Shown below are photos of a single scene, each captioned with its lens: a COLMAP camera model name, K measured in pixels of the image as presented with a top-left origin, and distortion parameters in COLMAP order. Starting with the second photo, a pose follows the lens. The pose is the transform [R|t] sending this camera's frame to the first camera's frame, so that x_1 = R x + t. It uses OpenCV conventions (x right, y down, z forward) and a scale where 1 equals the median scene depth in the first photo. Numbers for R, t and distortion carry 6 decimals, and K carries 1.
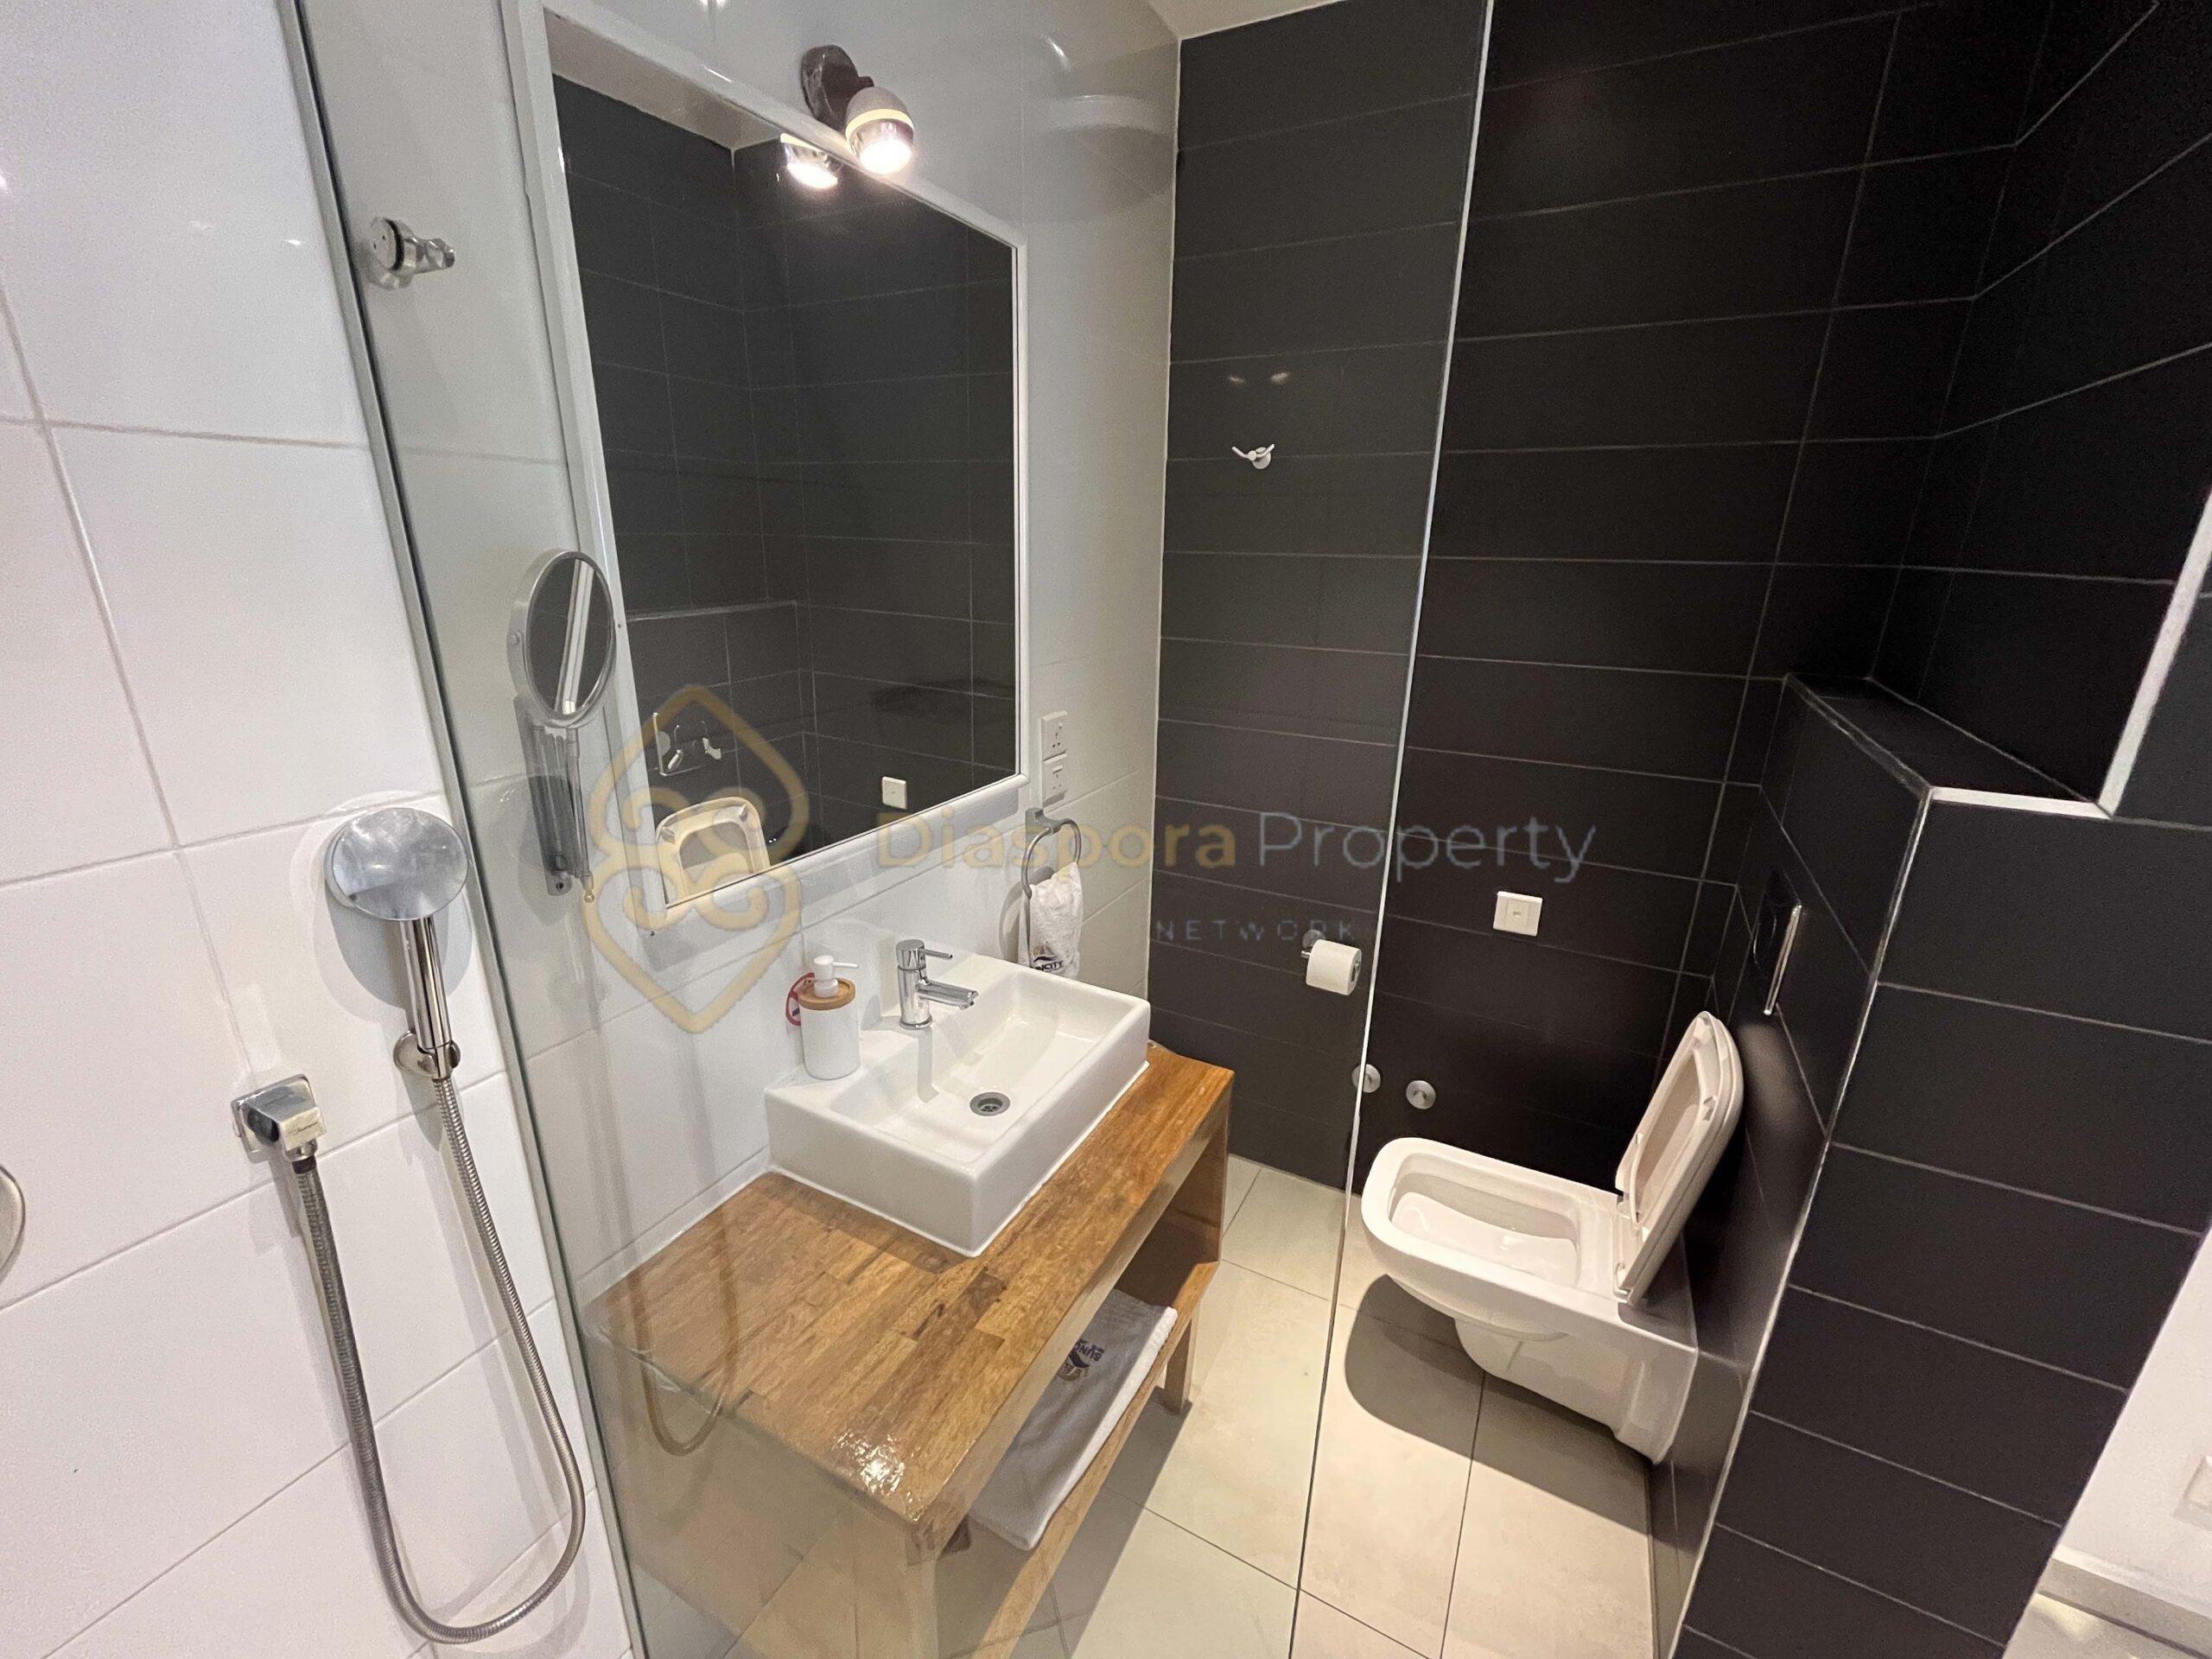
lens RADIAL K [[910.7, 0, 1089.7], [0, 910.7, 826.1], [0, 0, 1]] dist [-0.003023, 0.000254]
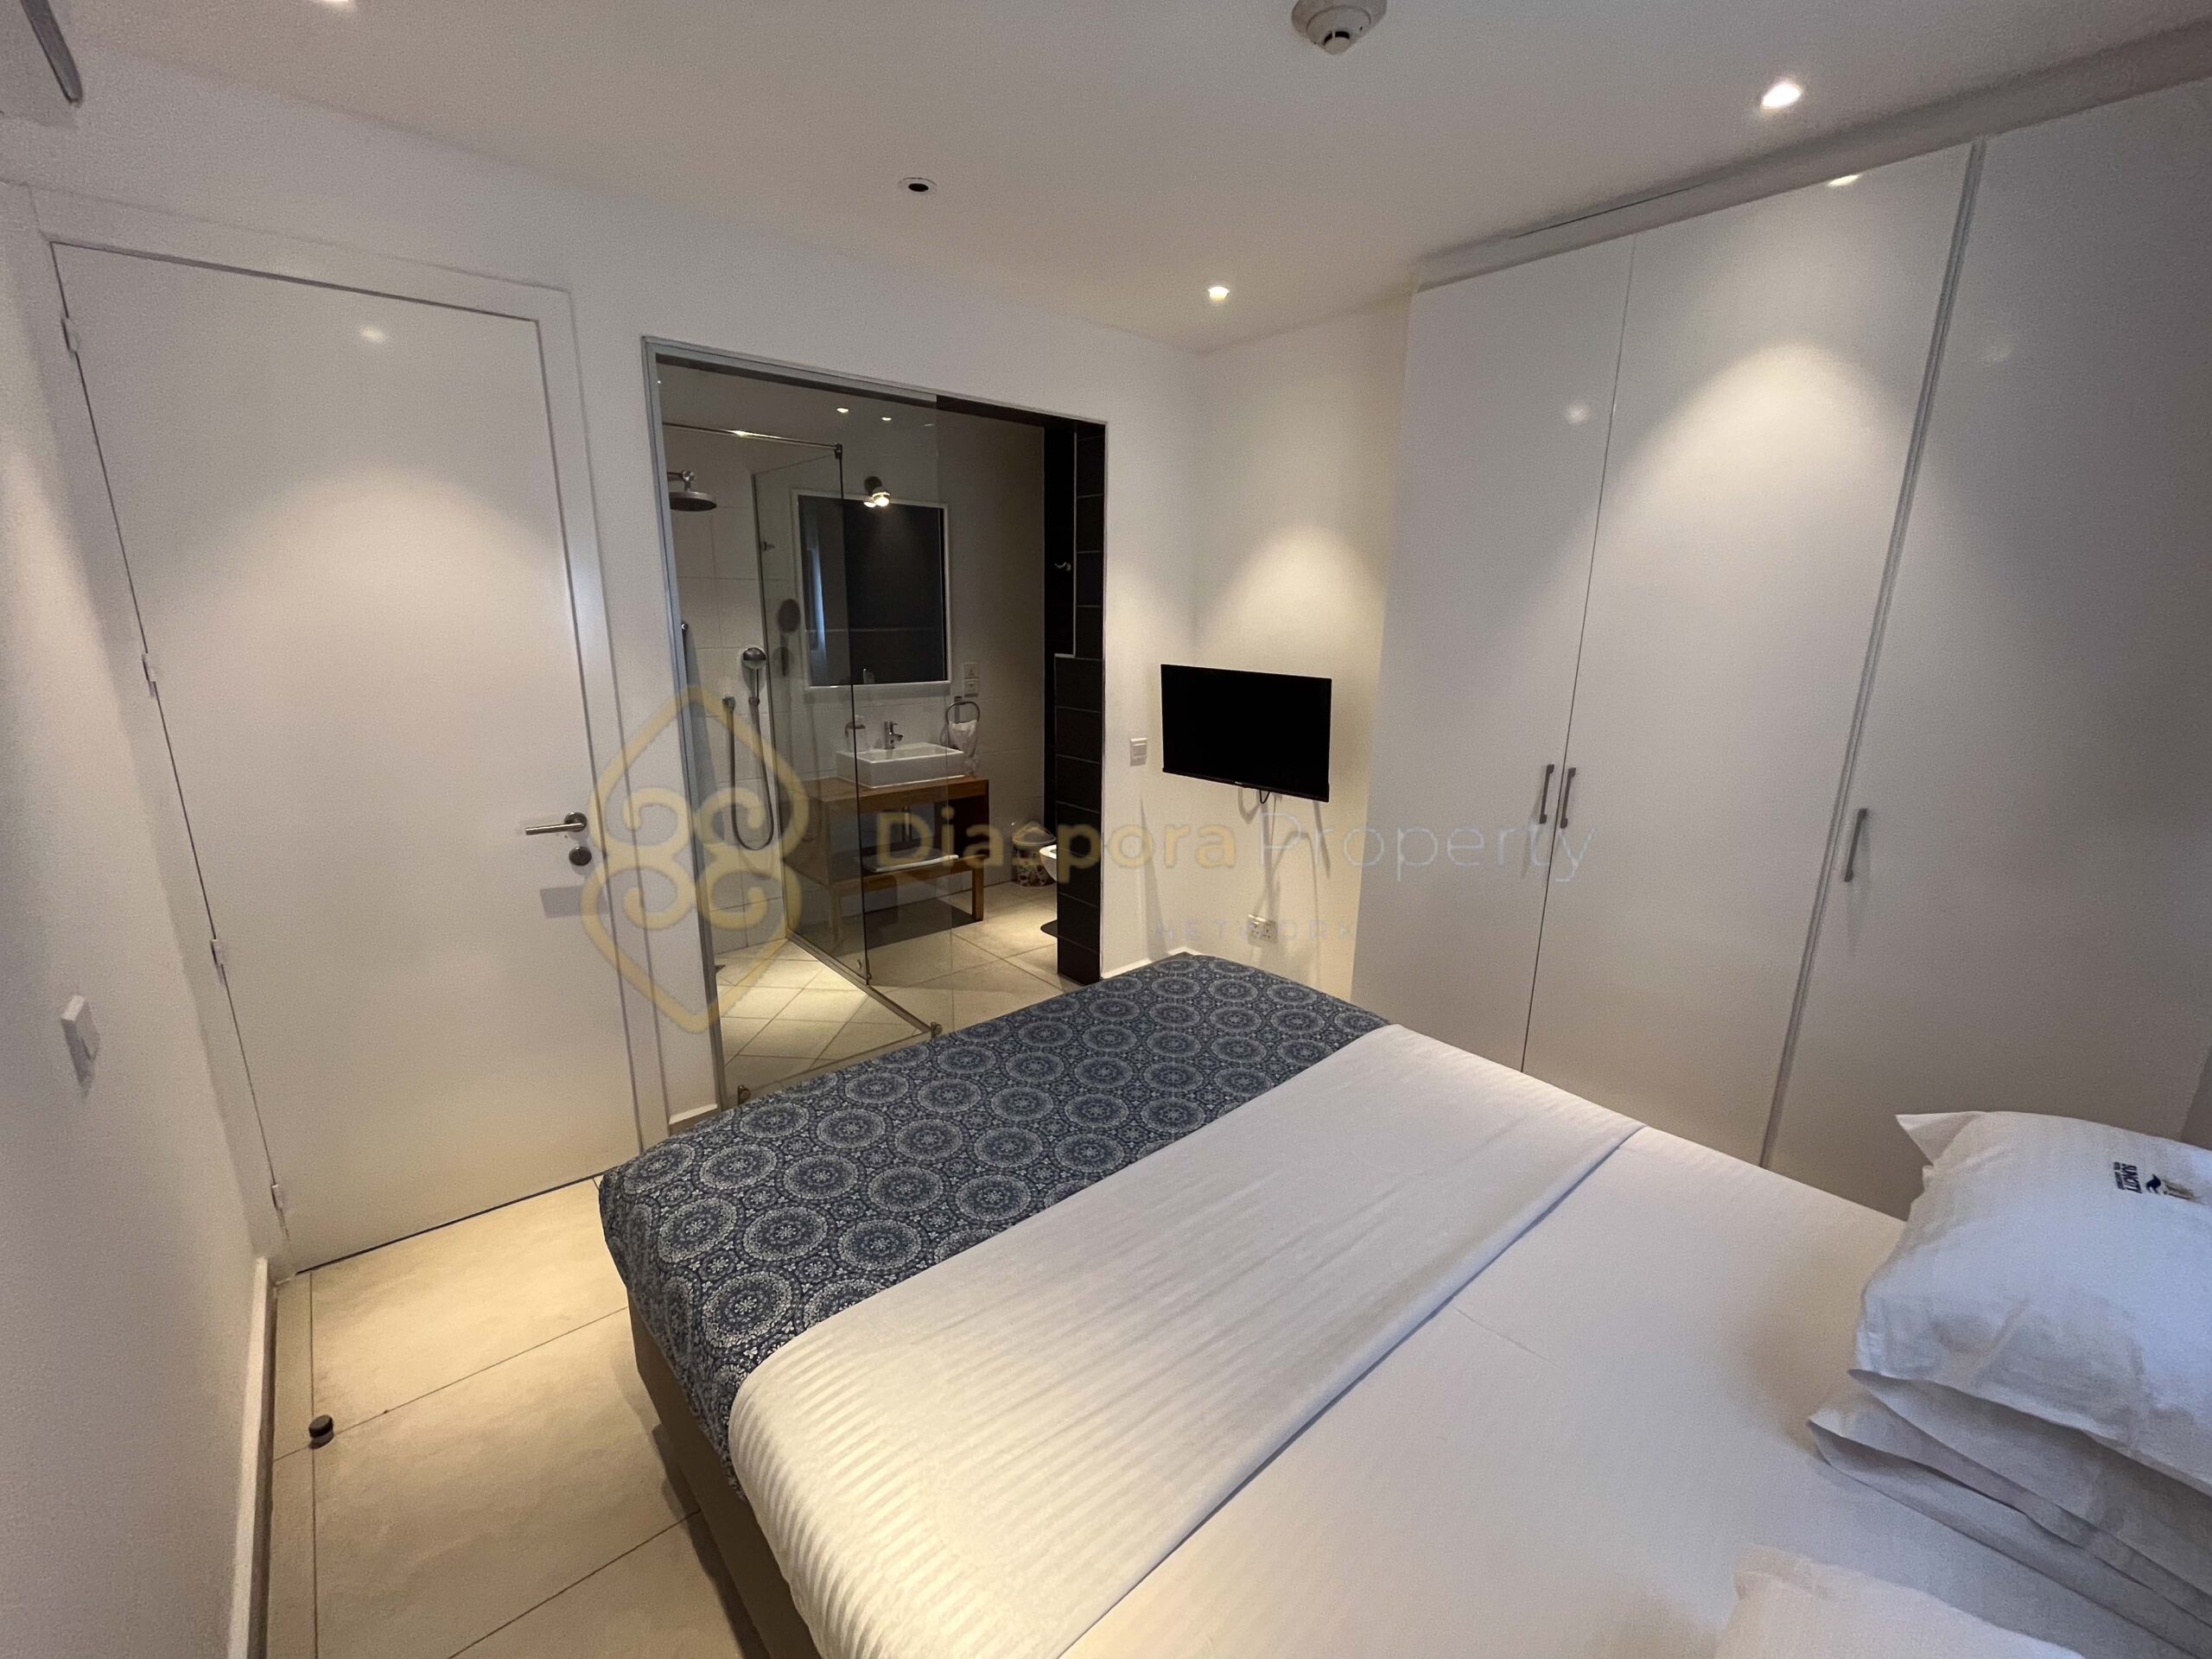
lens RADIAL K [[910.7, 0, 1108.5], [0, 910.7, 833.0], [0, 0, 1]] dist [-0.003023, 0.000254]
pose [[0.936336, 0.081360, -0.341549, 2.364774], [-0.106106, 0.992867, -0.054373, 0.875537], [0.334689, 0.087152, 0.938290, -2.456974]]
